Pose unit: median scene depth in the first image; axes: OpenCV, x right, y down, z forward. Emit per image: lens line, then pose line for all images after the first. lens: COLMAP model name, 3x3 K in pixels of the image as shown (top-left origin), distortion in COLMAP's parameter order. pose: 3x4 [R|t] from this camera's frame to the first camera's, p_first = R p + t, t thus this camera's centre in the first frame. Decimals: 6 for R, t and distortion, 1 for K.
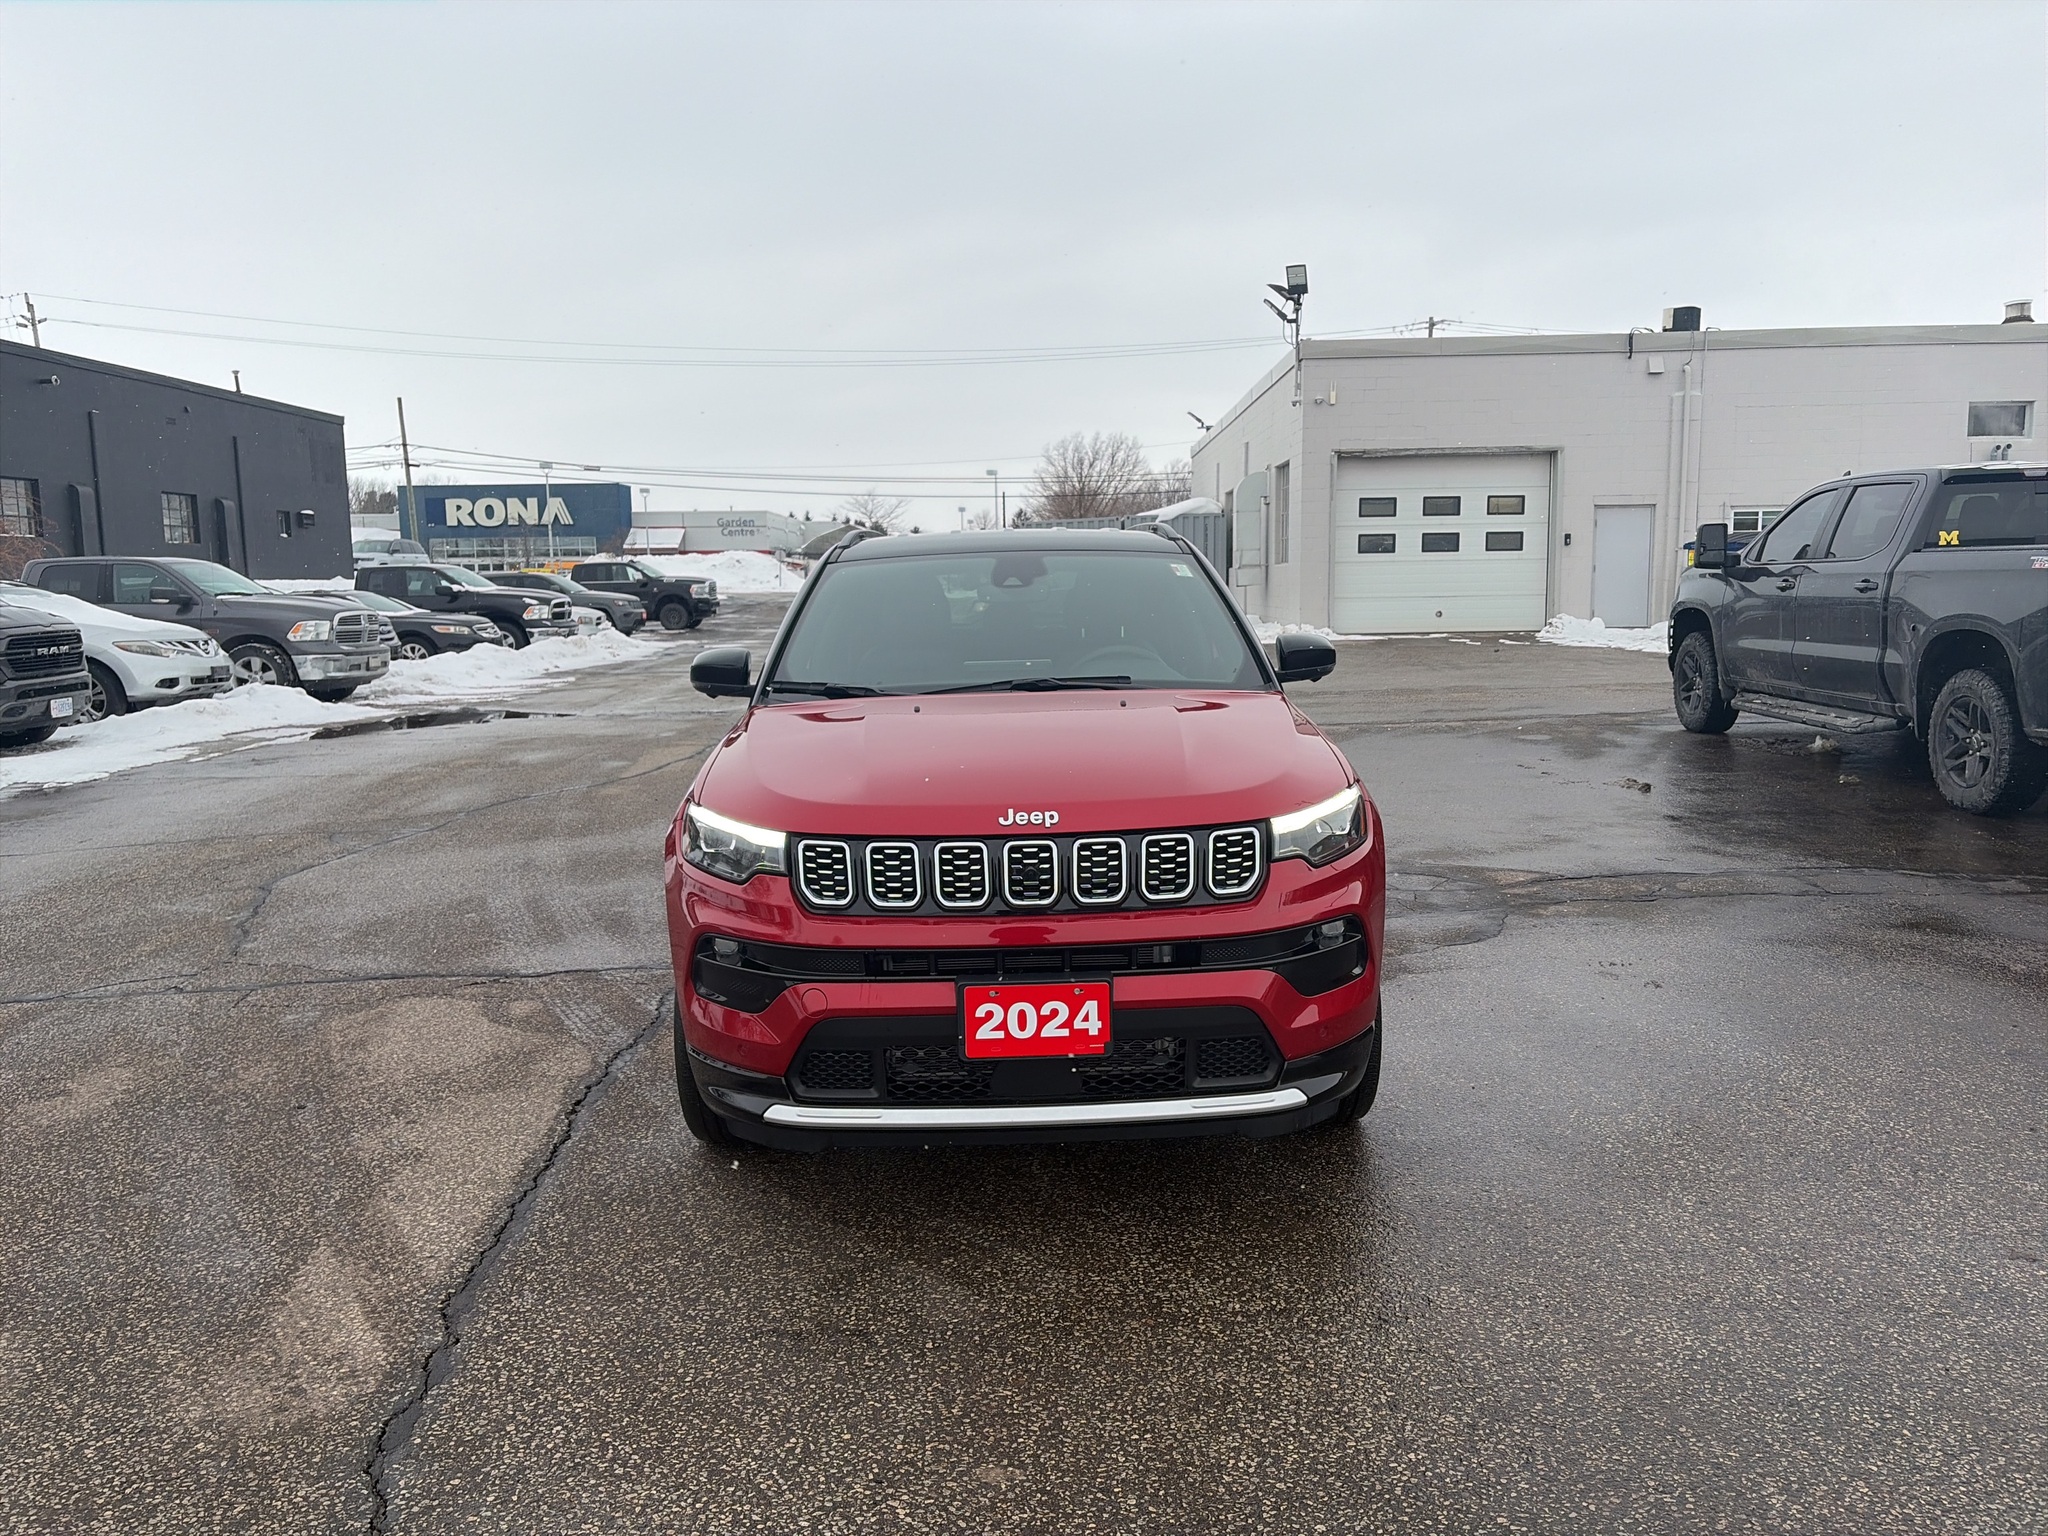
lens RADIAL K [[1510.2, 0, 1024.0], [0, 1510.2, 768.0], [0, 0, 1]] dist [0.017243, -0.005966]
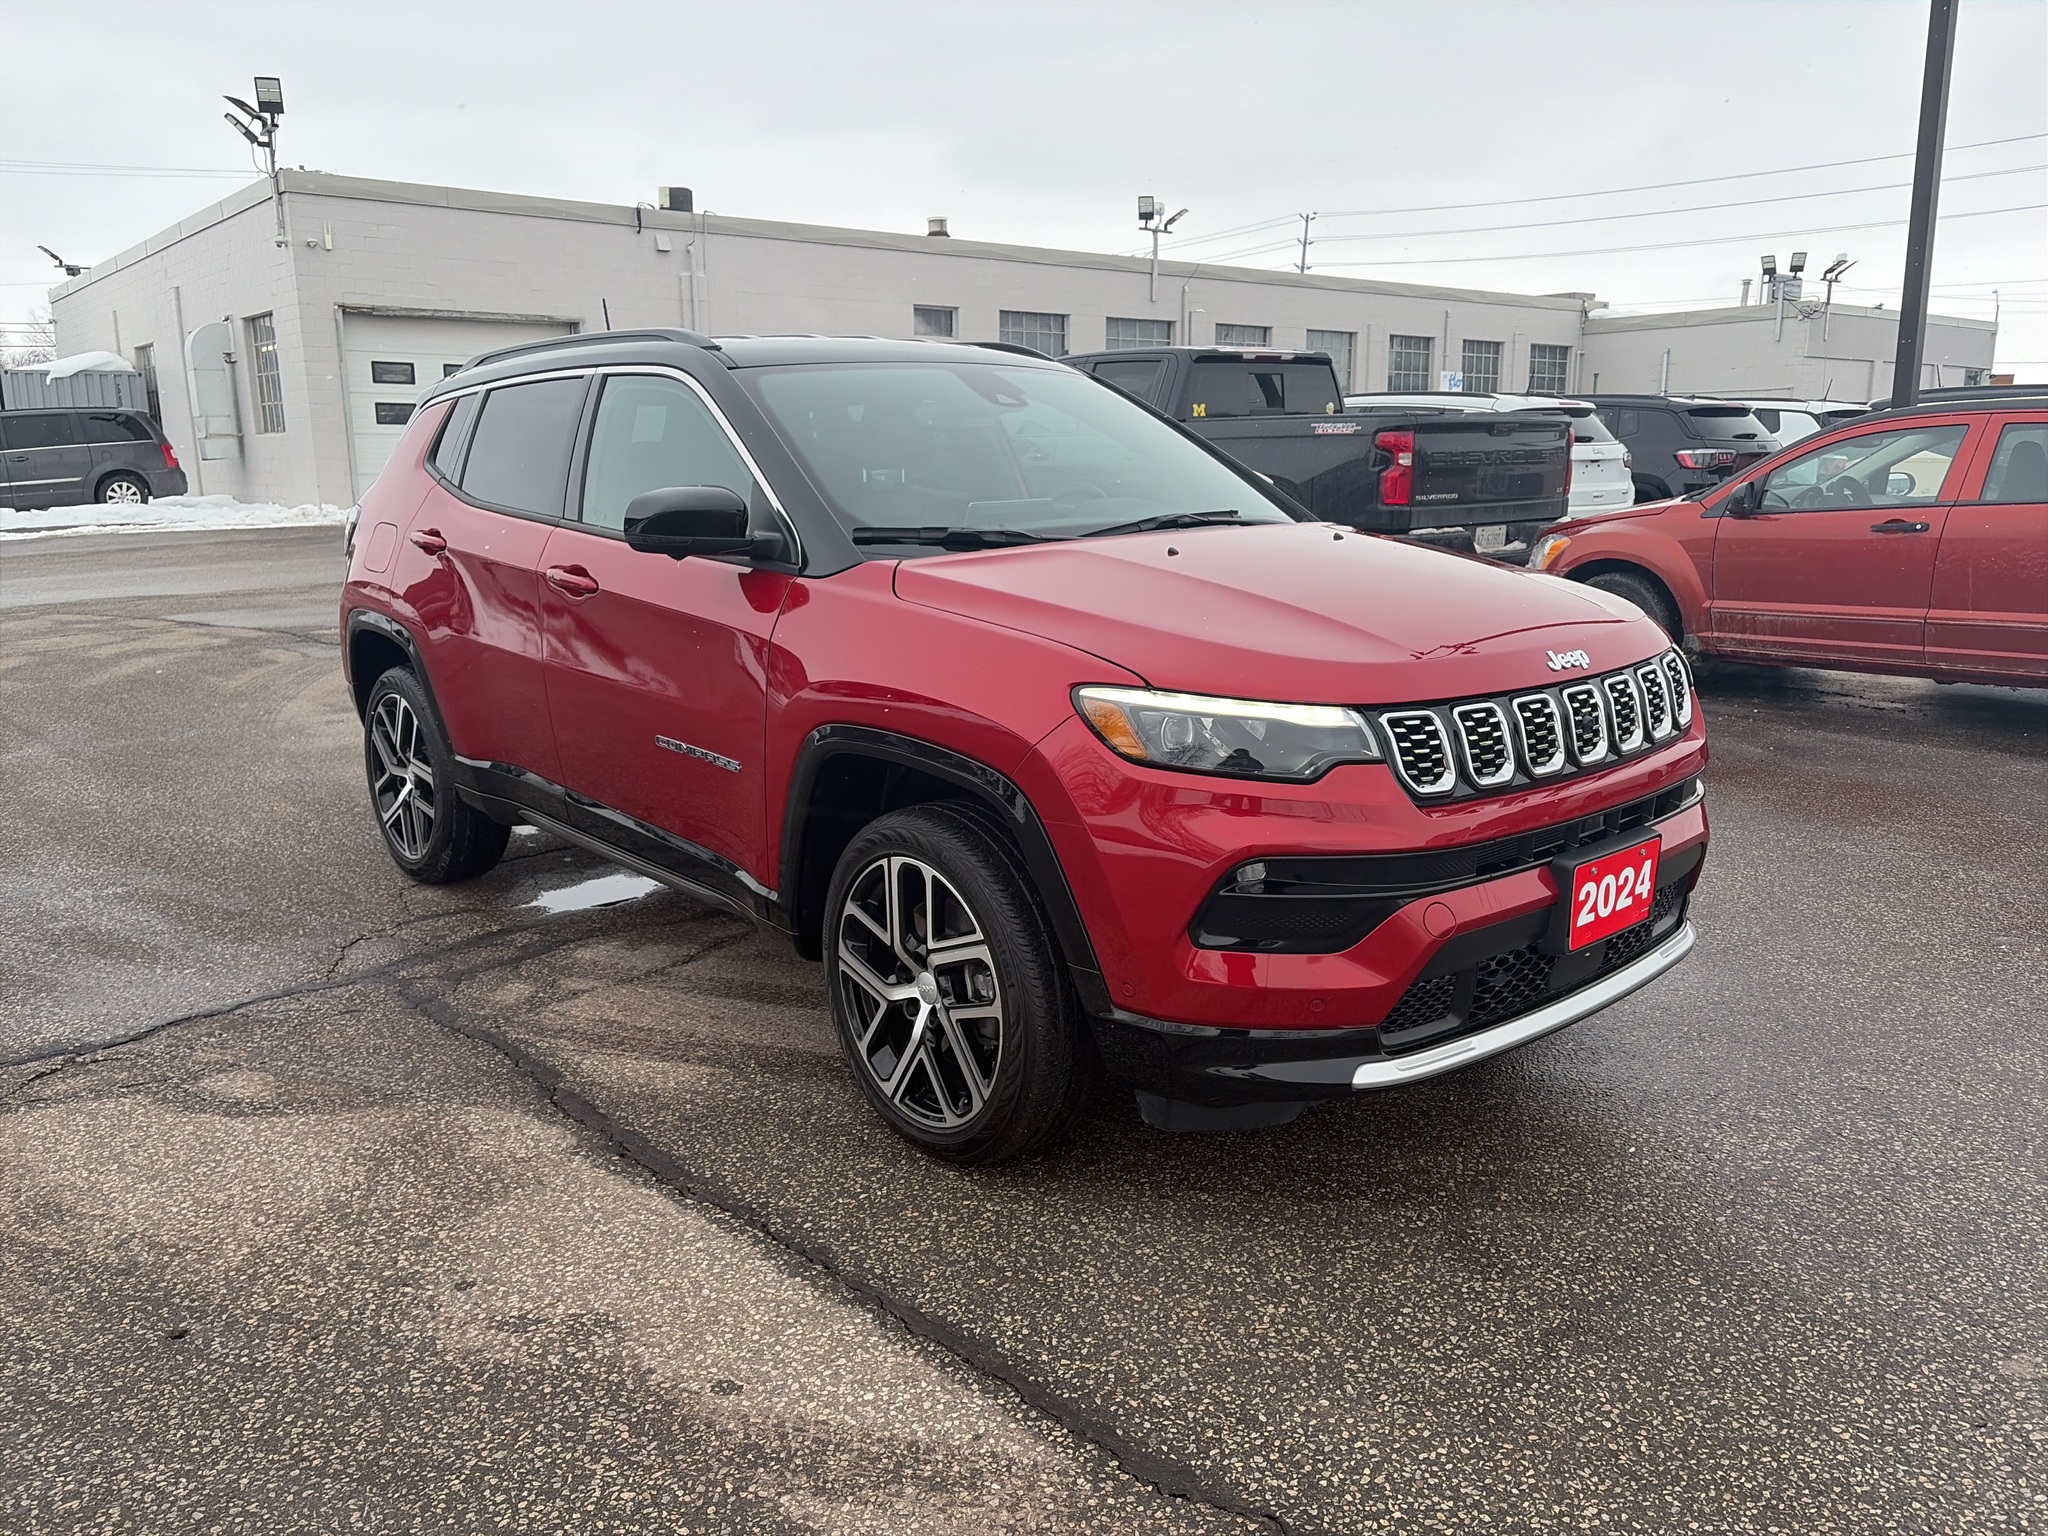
lens RADIAL K [[1540.3, 0, 1021.5], [0, 1540.3, 722.9], [0, 0, 1]] dist [0.040327, -0.001504]
pose [[0.775311, -0.099511, 0.623691, -0.074828], [0.072819, 0.995008, 0.068235, -0.001351], [-0.627367, -0.007487, 0.778687, 0.049308]]
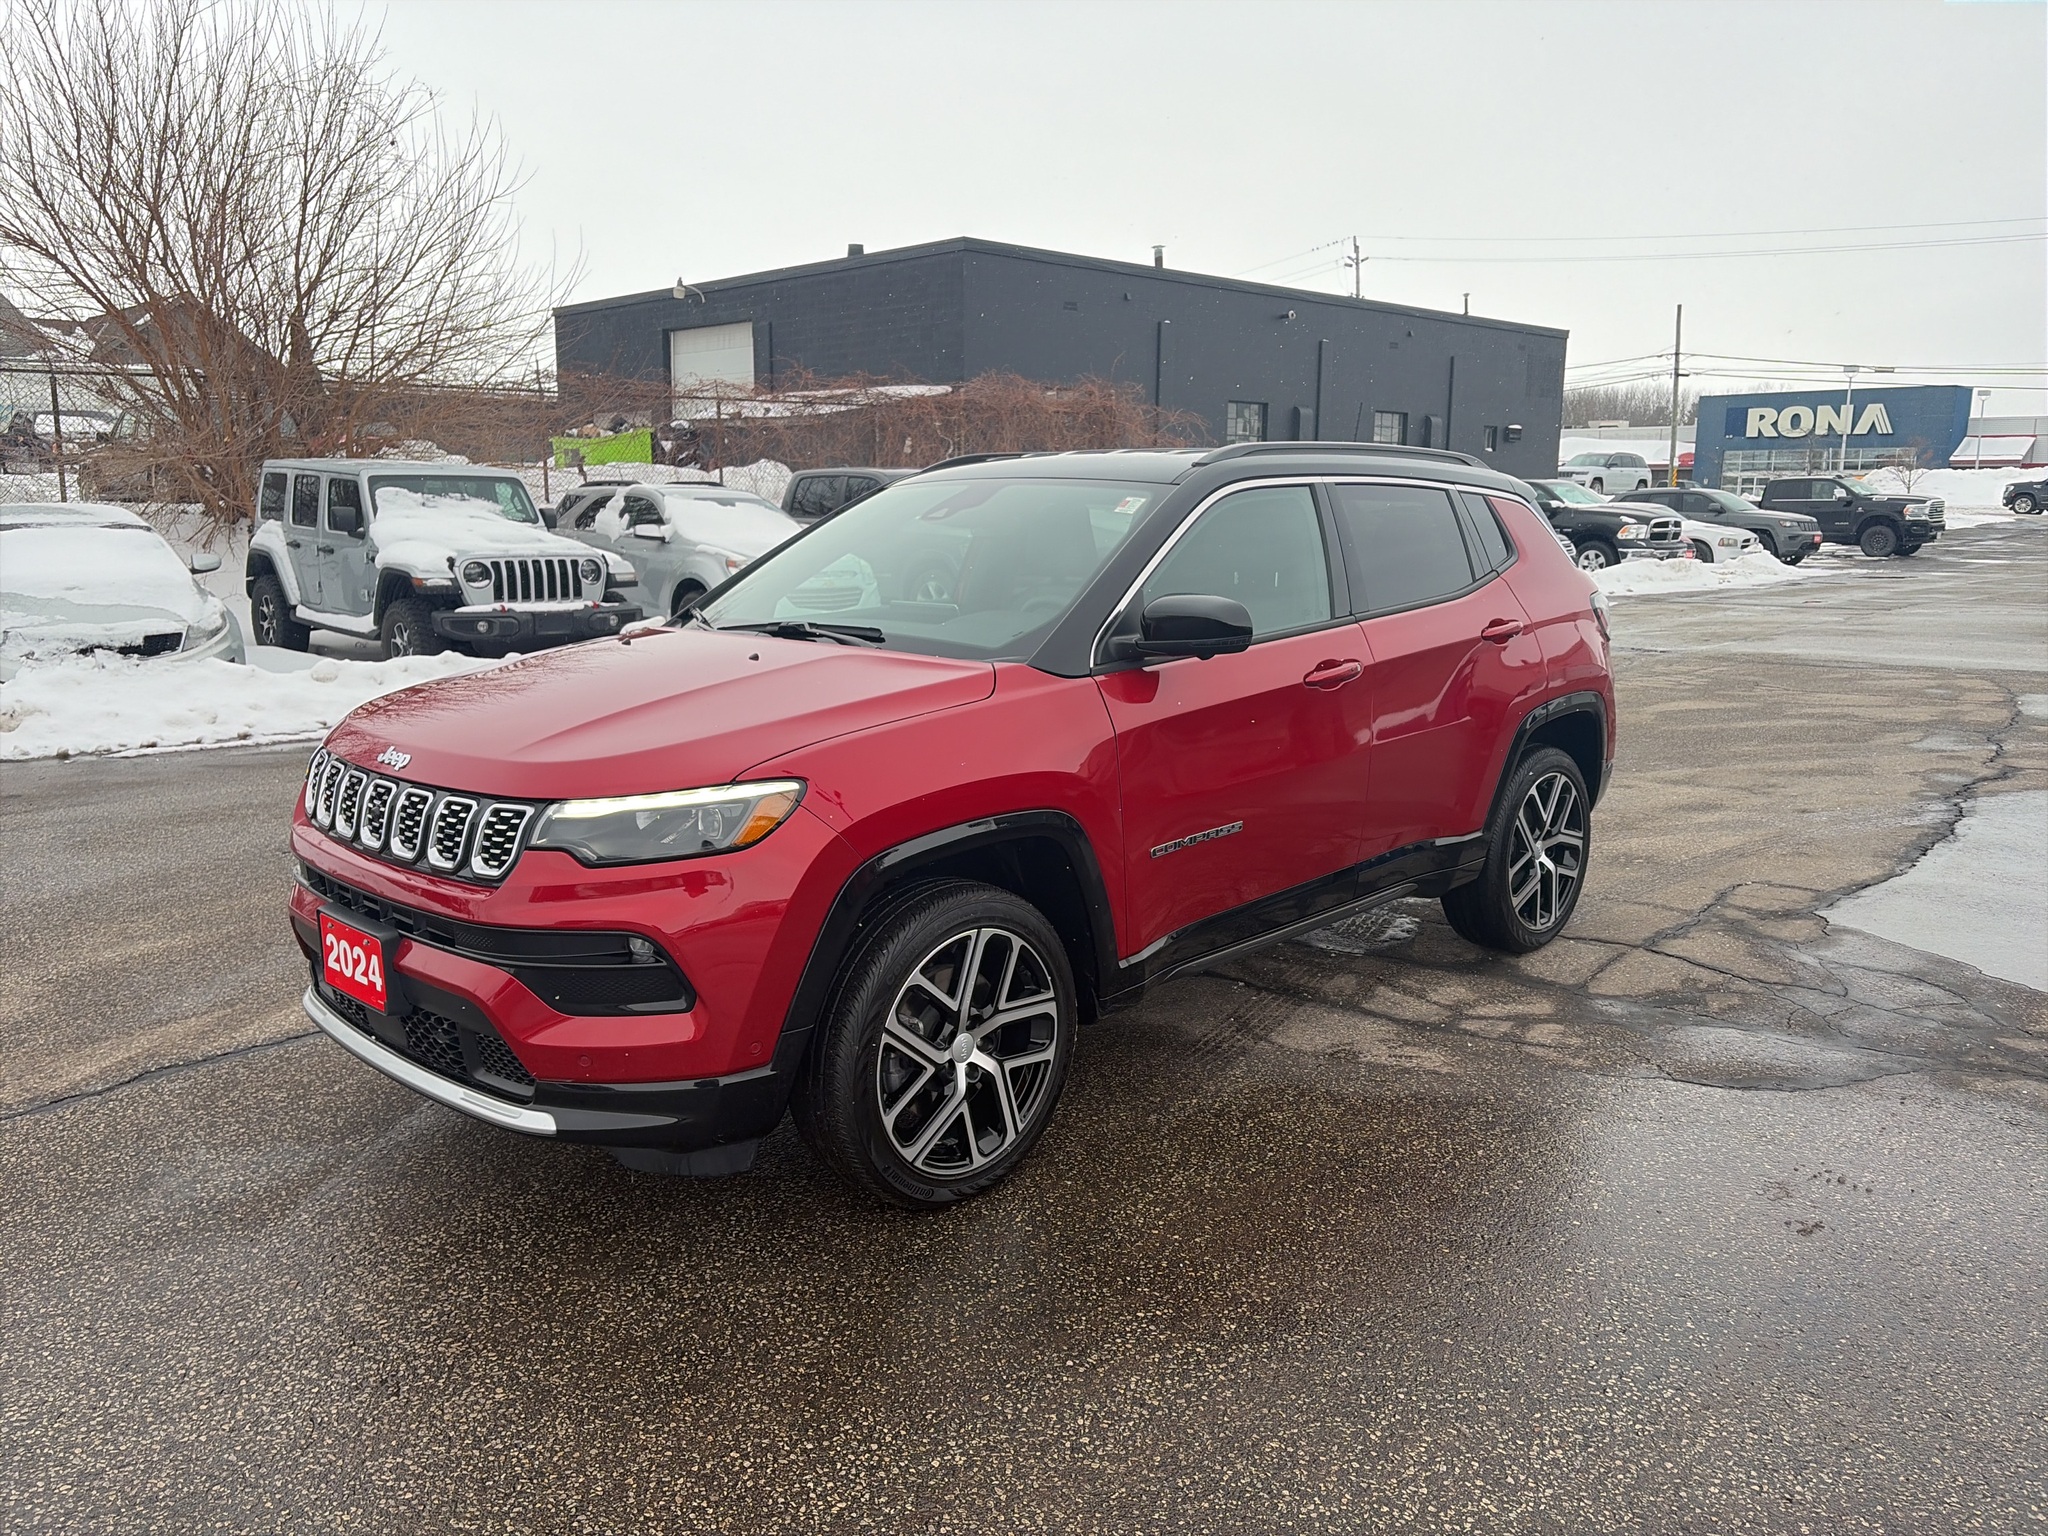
lens RADIAL K [[1509.5, 0, 1024.0], [0, 1509.5, 768.0], [0, 0, 1]] dist [0.022487, -0.000502]
pose [[0.701259, 0.145767, -0.697845, 0.093745], [-0.106660, 0.989308, 0.099467, -0.009935], [0.704883, 0.004680, 0.709308, 0.056729]]
